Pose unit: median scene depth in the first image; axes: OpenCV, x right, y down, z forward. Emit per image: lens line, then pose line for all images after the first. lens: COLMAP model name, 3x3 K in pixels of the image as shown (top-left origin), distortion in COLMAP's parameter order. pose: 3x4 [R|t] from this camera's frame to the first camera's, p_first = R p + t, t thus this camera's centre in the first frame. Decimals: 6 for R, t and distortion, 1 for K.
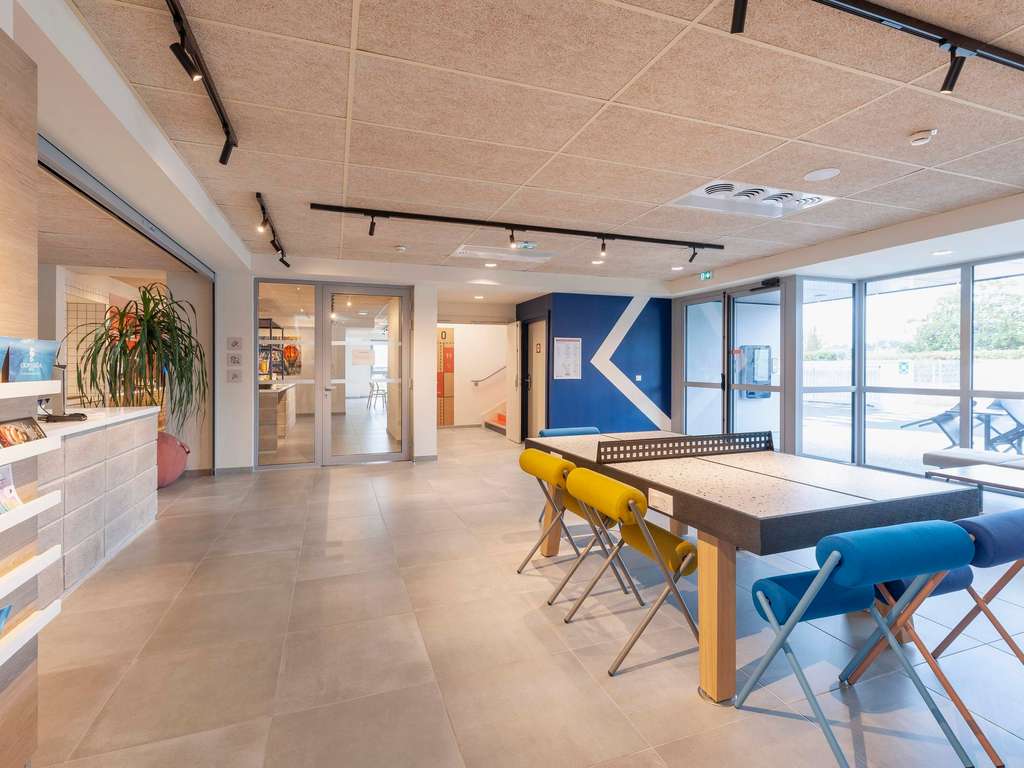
lens RADIAL K [[492.6, 0, 512.3], [0, 492.6, 376.0], [0, 0, 1]] dist [0.000133, 0.000017]
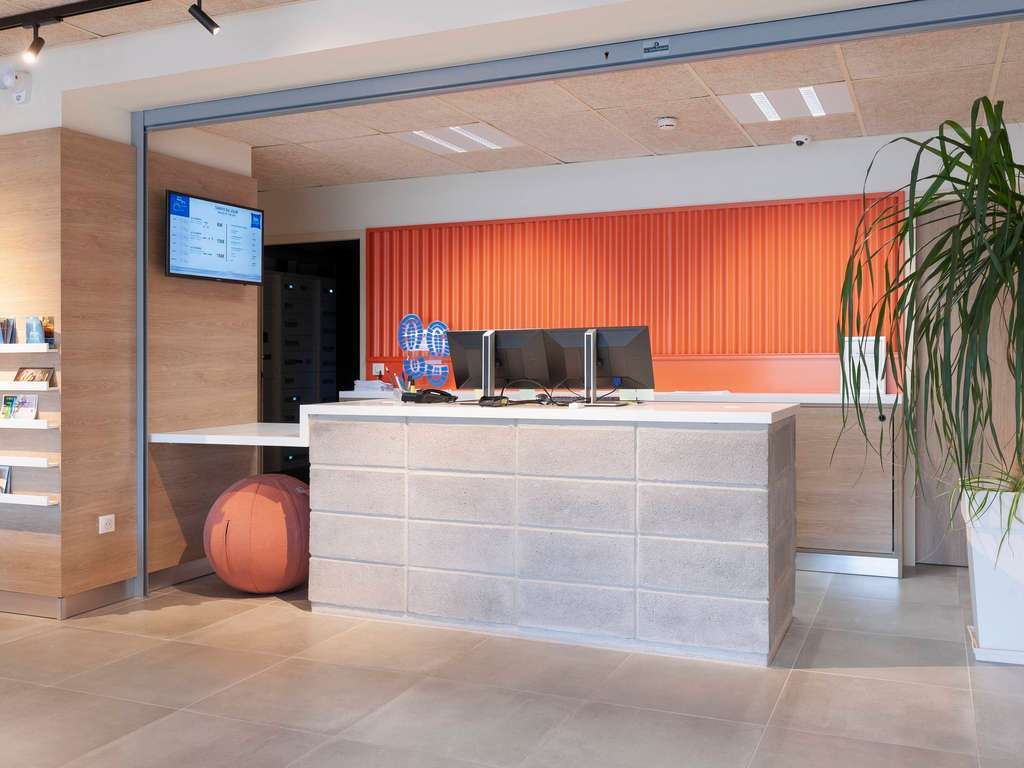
lens RADIAL K [[965.3, 0, 513.4], [0, 965.3, 380.5], [0, 0, 1]] dist [0.006003, 0.000000]
pose [[-0.683108, 0.013148, -0.730199, 0.097785], [-0.006437, 0.999691, 0.024022, 0.021425], [0.730289, 0.021110, -0.682812, 2.075624]]
